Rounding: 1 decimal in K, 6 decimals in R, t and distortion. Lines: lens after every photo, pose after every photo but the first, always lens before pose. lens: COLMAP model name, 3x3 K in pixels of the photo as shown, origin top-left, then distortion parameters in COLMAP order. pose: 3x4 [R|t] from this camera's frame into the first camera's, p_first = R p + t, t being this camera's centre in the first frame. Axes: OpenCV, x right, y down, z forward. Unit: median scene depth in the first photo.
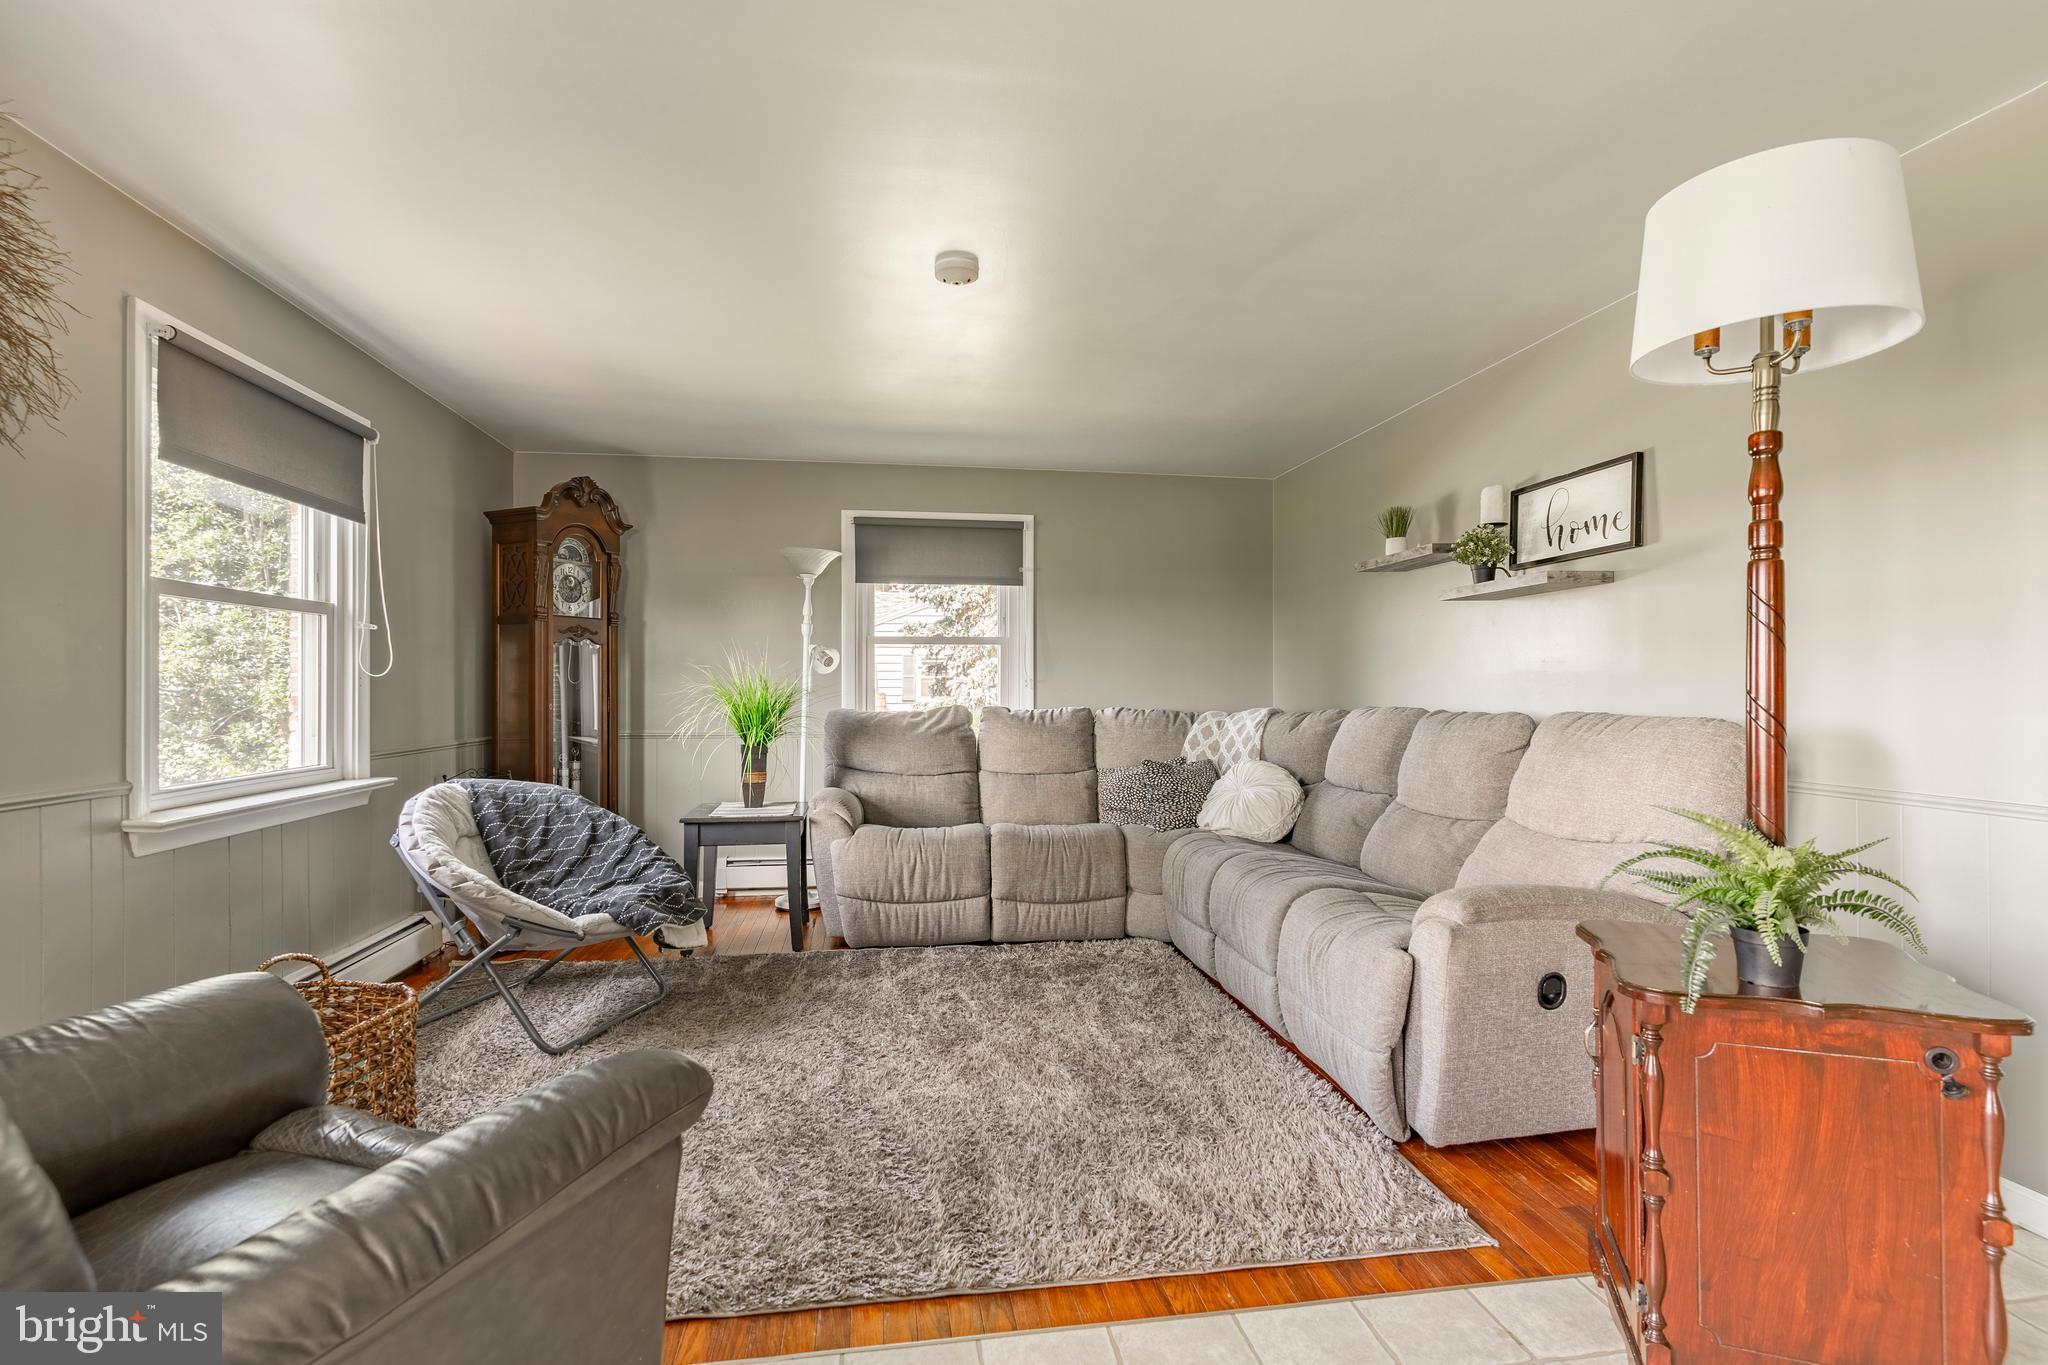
lens RADIAL K [[1011.2, 0, 1024.0], [0, 1011.2, 682.5], [0, 0, 1]] dist [-0.000161, 0.000076]
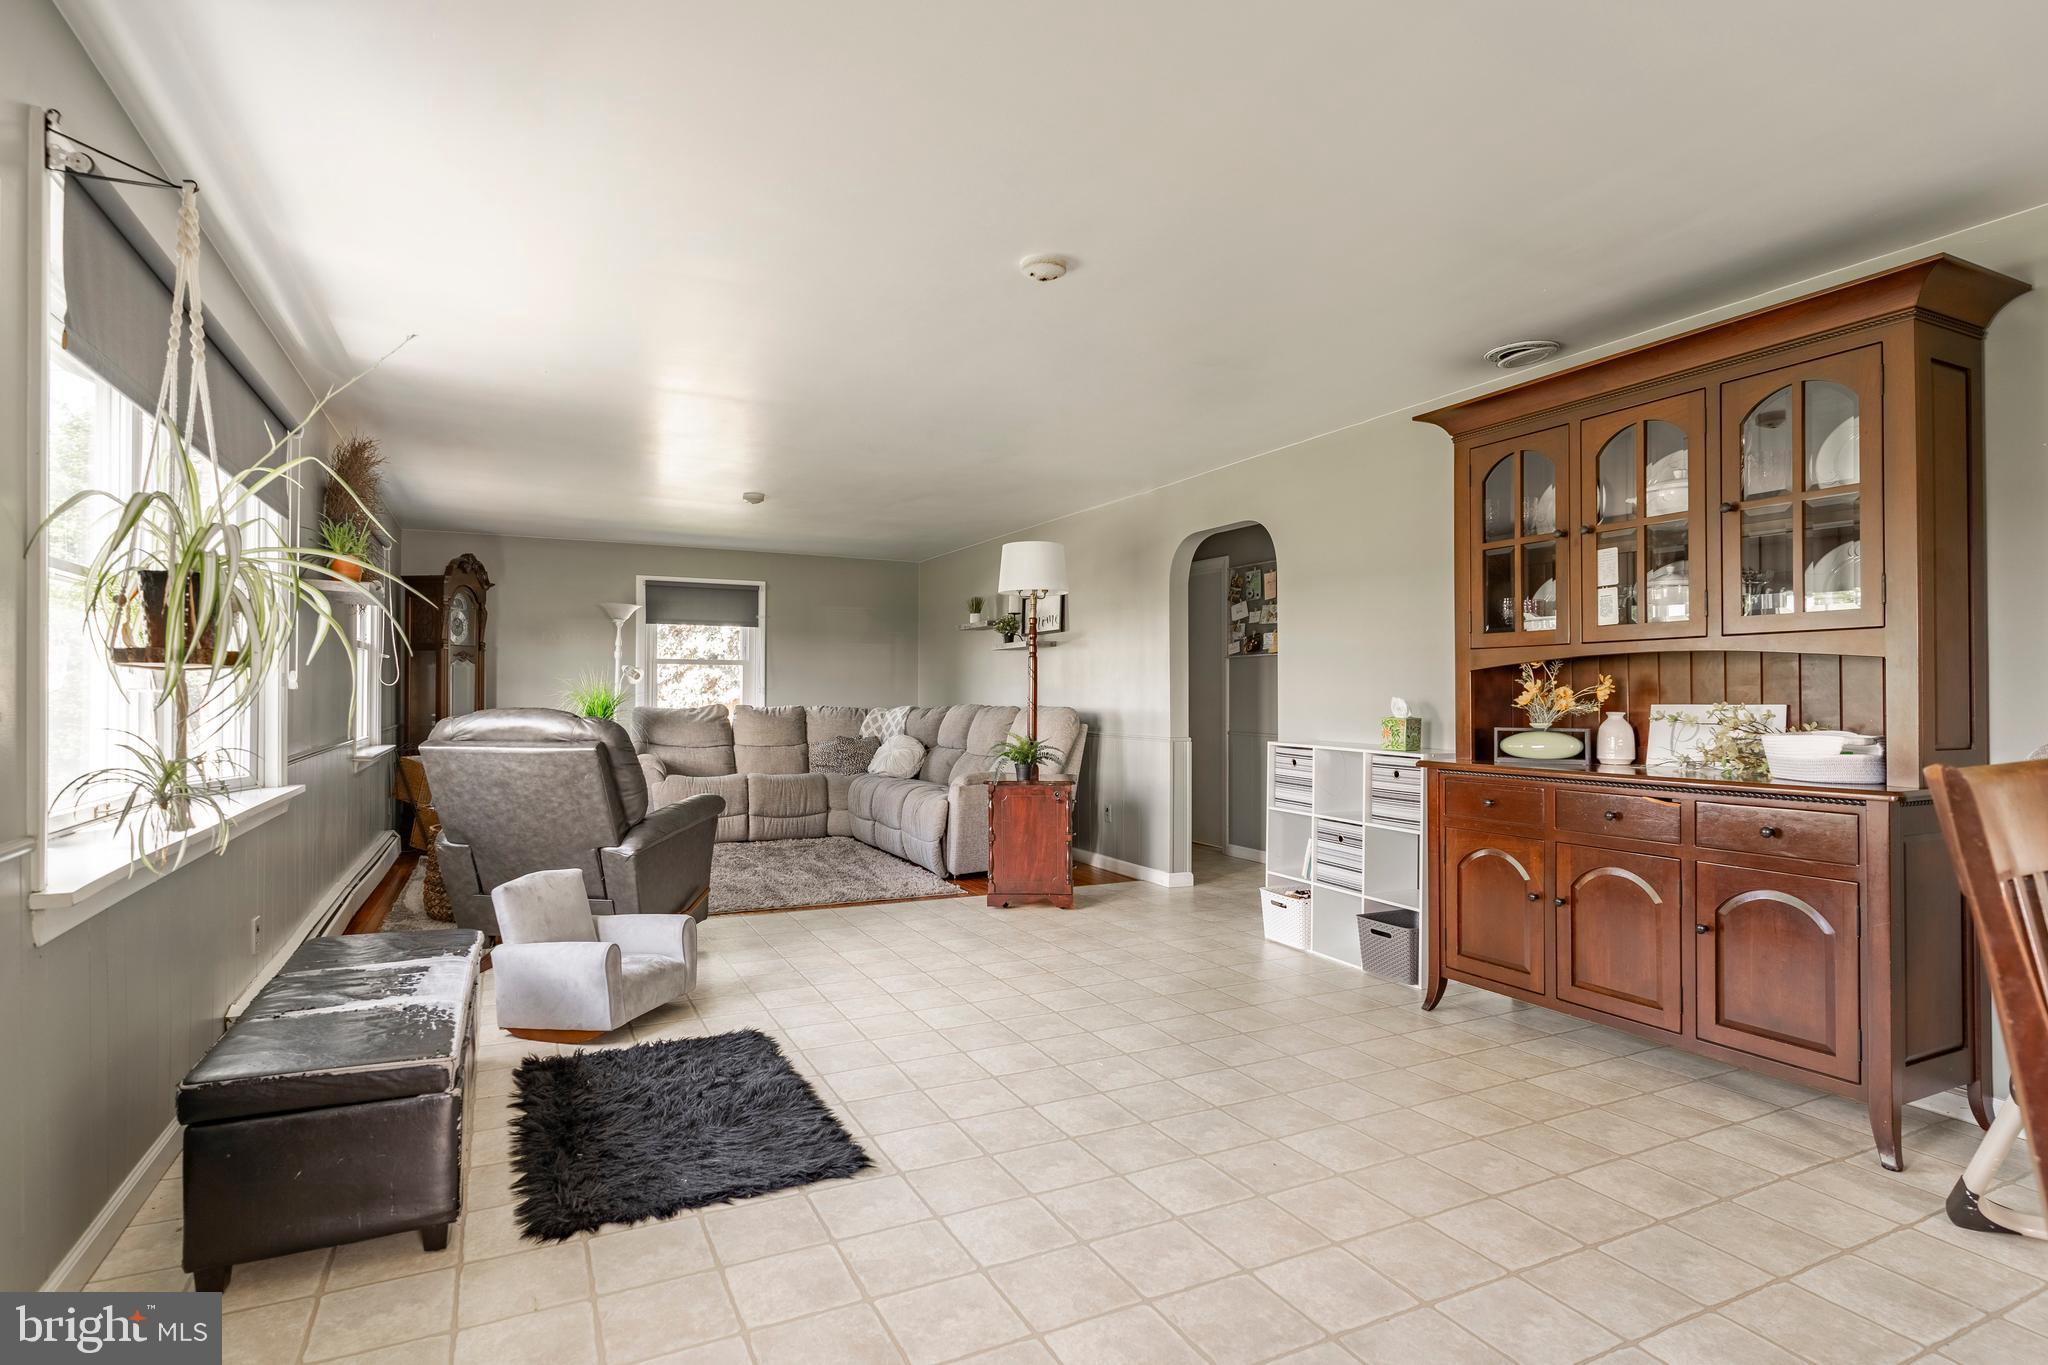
lens RADIAL K [[1057.3, 0, 1024.0], [0, 1057.3, 682.5], [0, 0, 1]] dist [-0.001672, -0.000003]
pose [[0.954809, 0.007400, 0.297127, -0.108200], [-0.006003, 0.999966, -0.005612, -0.005386], [-0.297159, 0.003575, 0.954821, -0.774247]]
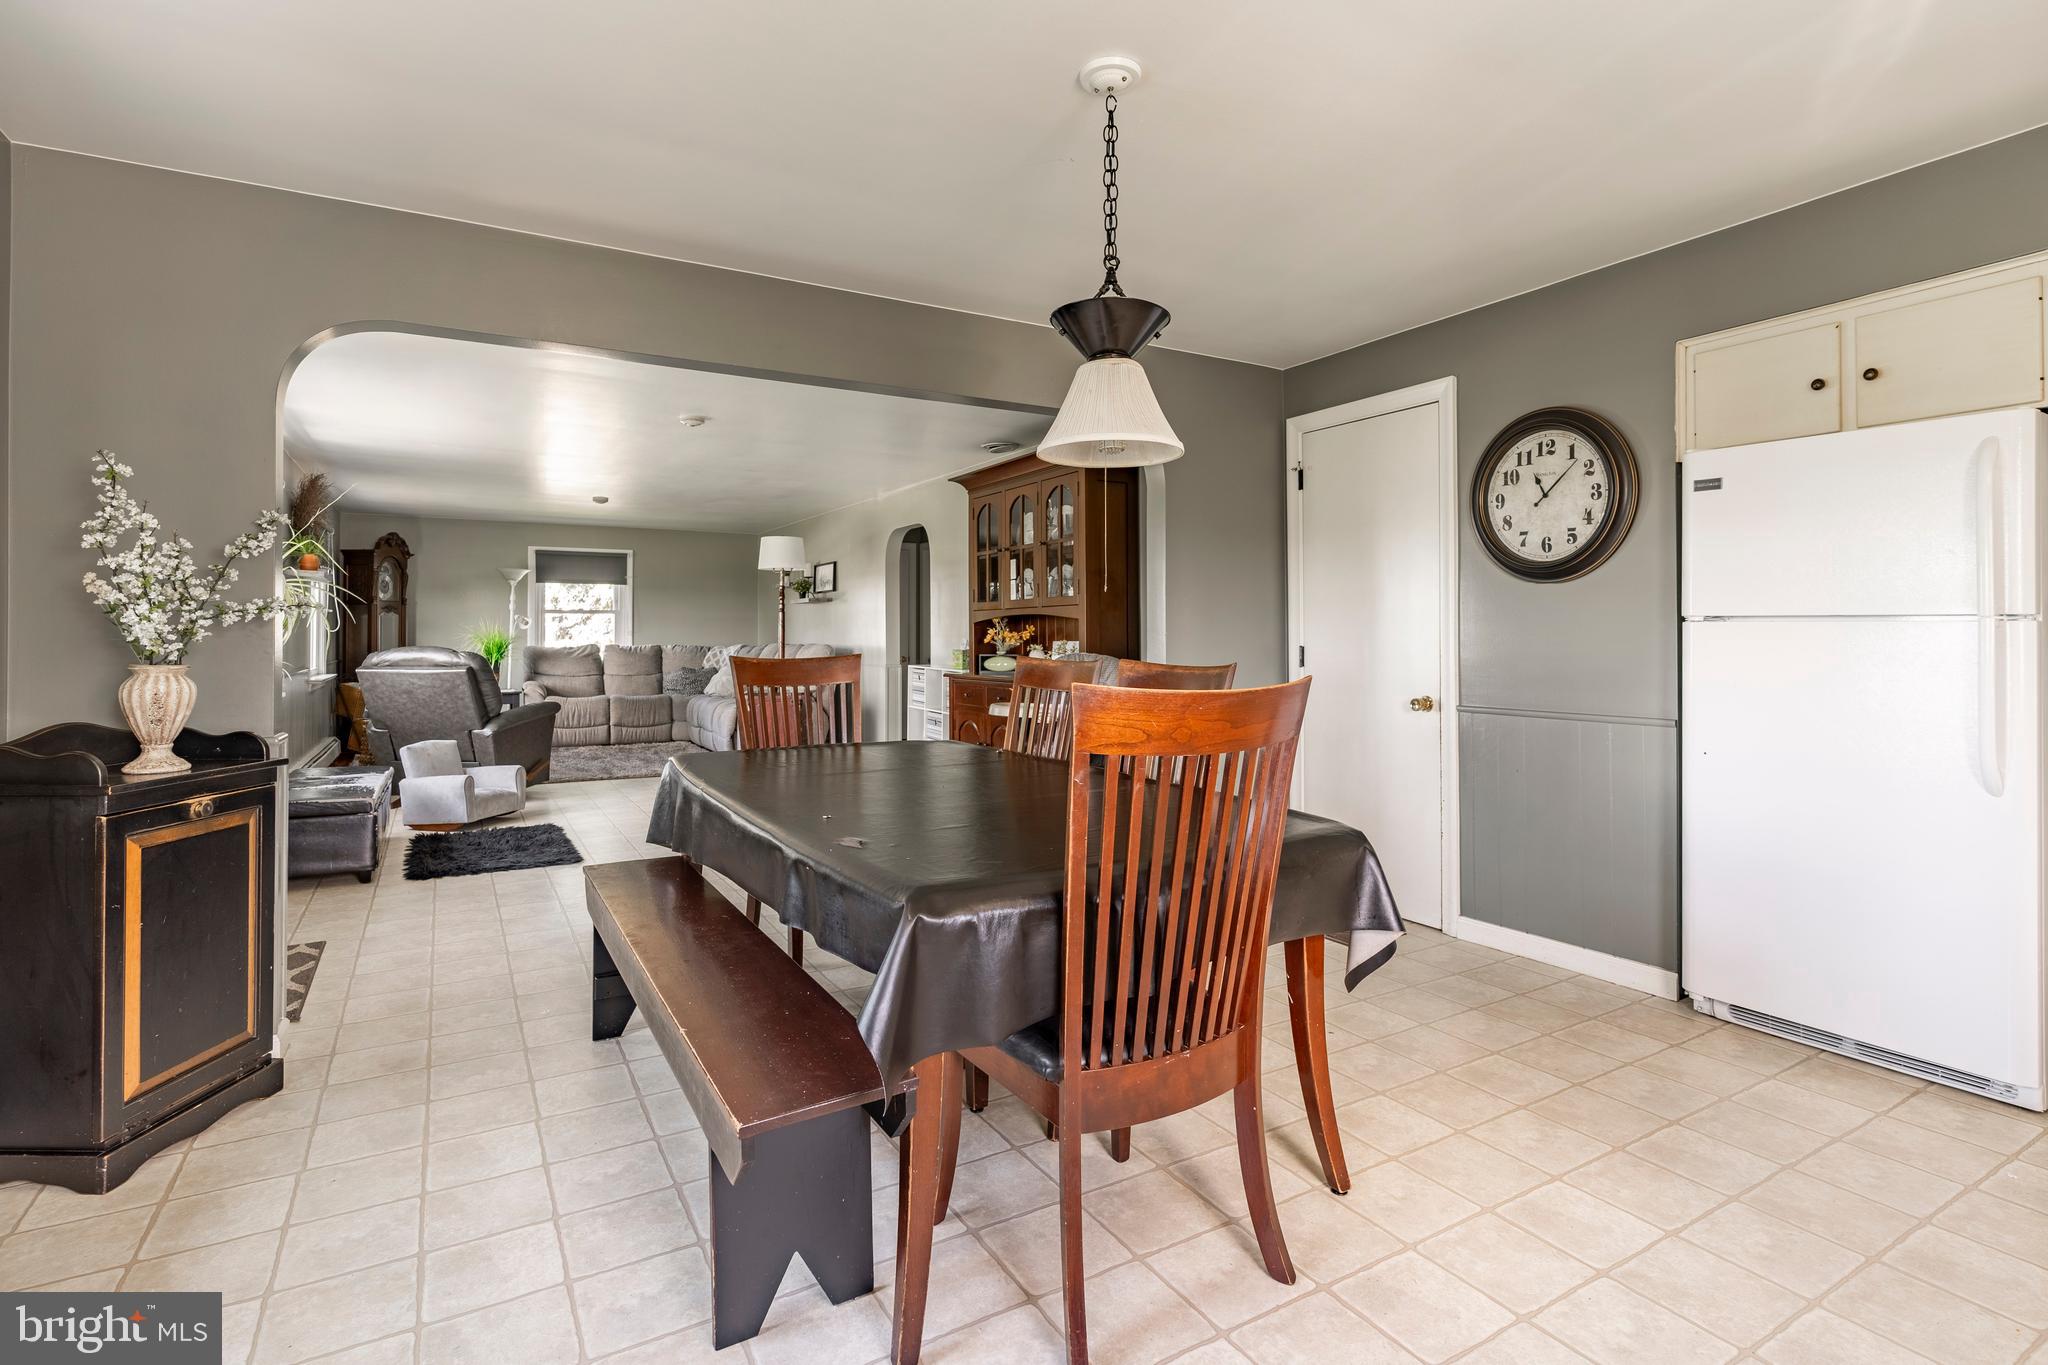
lens RADIAL K [[1011.3, 0, 1045.0], [0, 1011.3, 616.5], [0, 0, 1]] dist [0.001409, -0.000082]
pose [[0.927672, 0.006519, 0.373340, 0.023620], [-0.002516, 0.999934, -0.011207, -0.013928], [-0.373388, 0.009457, 0.927627, -1.392097]]
